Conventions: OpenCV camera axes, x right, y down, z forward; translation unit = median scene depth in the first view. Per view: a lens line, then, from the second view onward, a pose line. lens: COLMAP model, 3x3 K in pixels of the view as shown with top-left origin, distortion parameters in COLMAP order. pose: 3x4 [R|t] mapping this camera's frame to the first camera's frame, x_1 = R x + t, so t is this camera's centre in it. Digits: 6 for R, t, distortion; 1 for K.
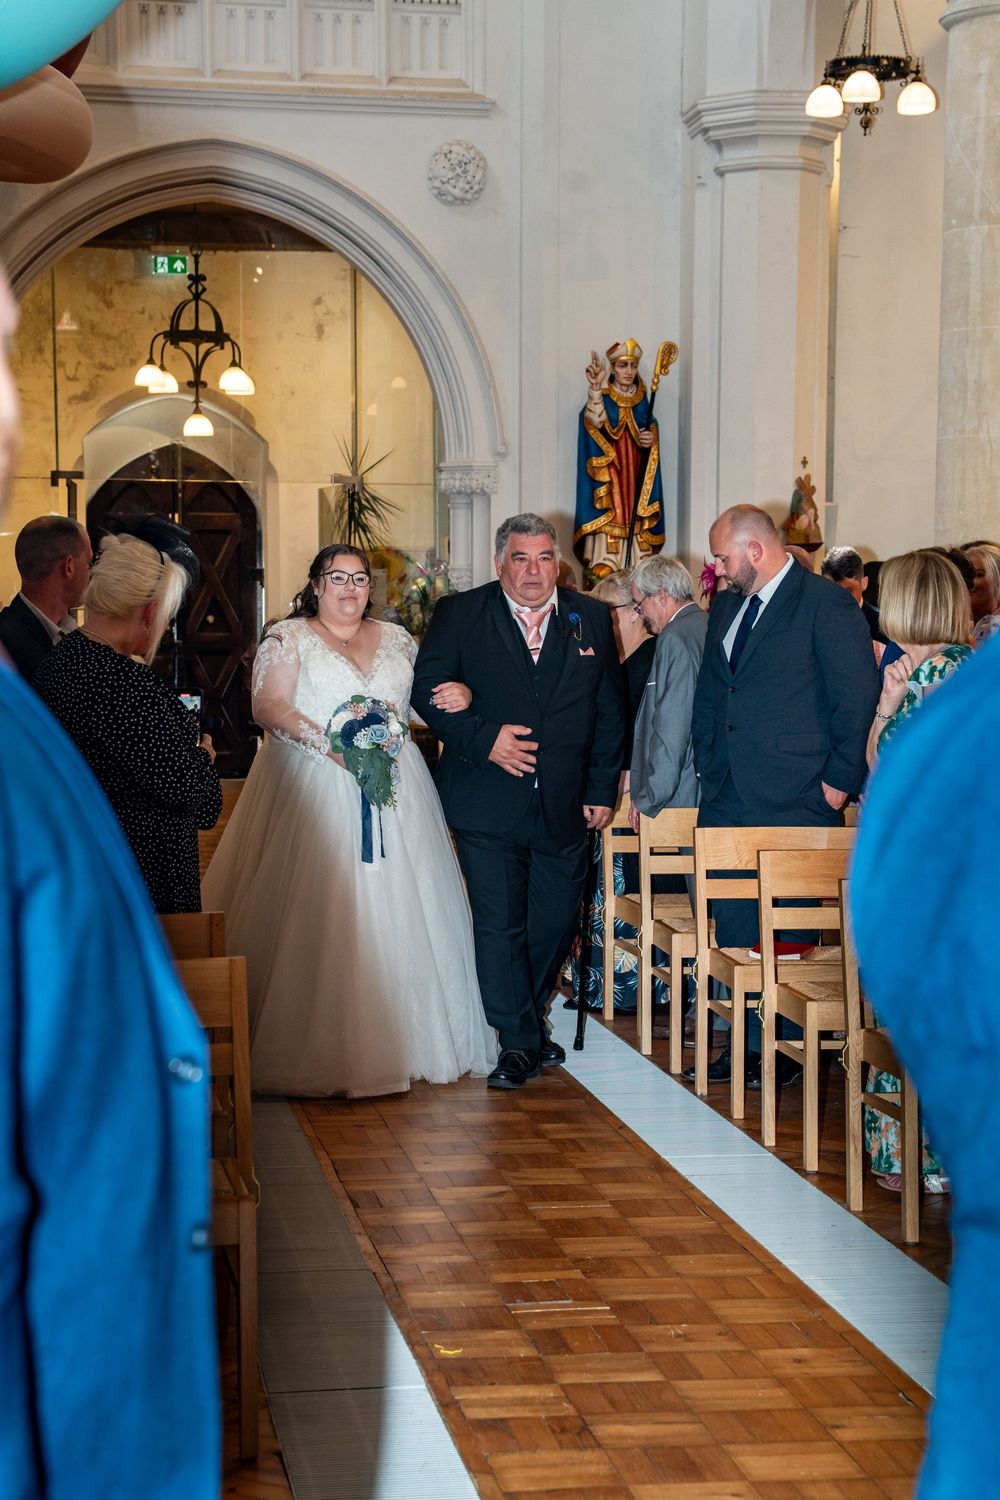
lens RADIAL K [[3018.9, 0, 510.8], [0, 3018.9, 759.6], [0, 0, 1]] dist [0.362301, 0.000000]
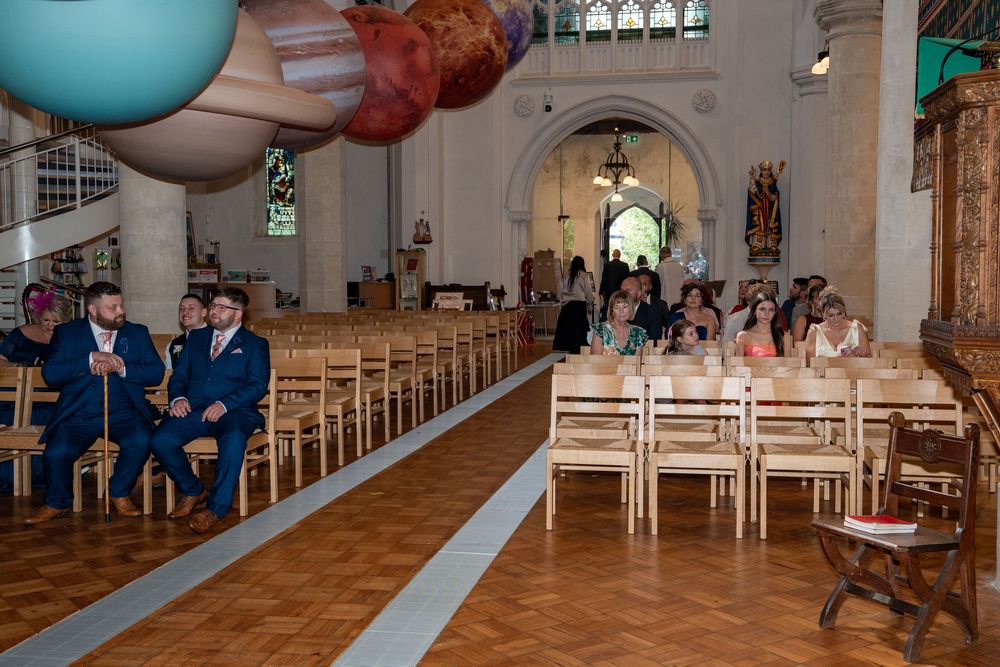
lens RADIAL K [[1177.5, 0, 497.2], [0, 1177.5, 333.0], [0, 0, 1]] dist [0.063414, 0.000000]
pose [[0.935863, 0.015522, -0.352022, 0.183195], [-0.013155, 0.999872, 0.009117, 0.004003], [0.352118, -0.003901, 0.935947, -0.032567]]
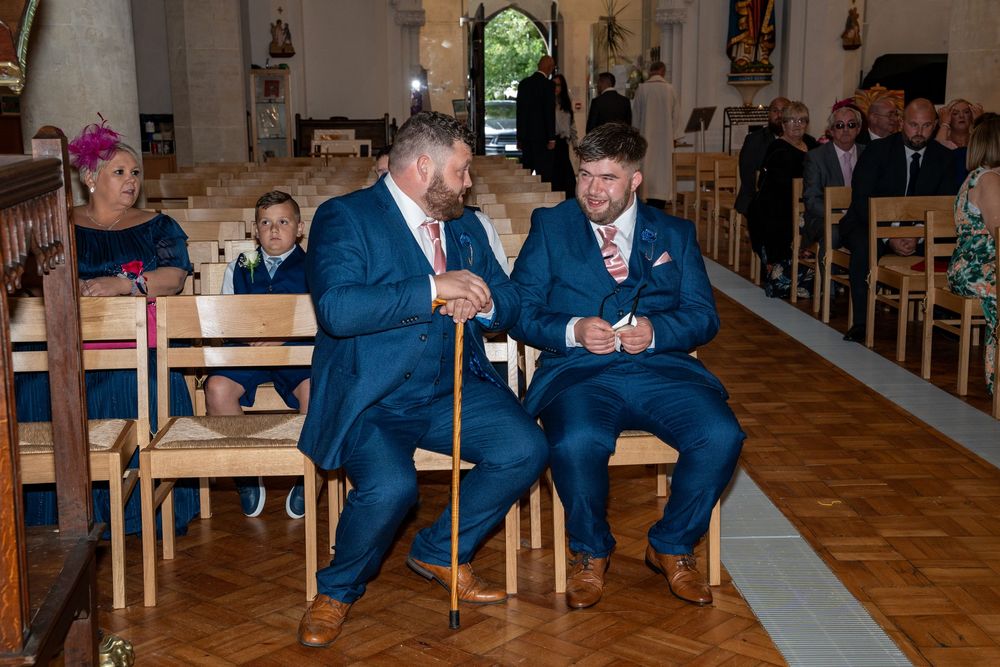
lens RADIAL K [[1403.3, 0, 491.7], [0, 1403.3, 333.1], [0, 0, 1]] dist [0.172064, 0.000000]
pose [[0.994708, 0.004419, -0.102645, -0.035112], [0.007789, 0.992955, 0.118233, 0.000496], [0.102445, -0.118406, 0.987666, 0.069830]]
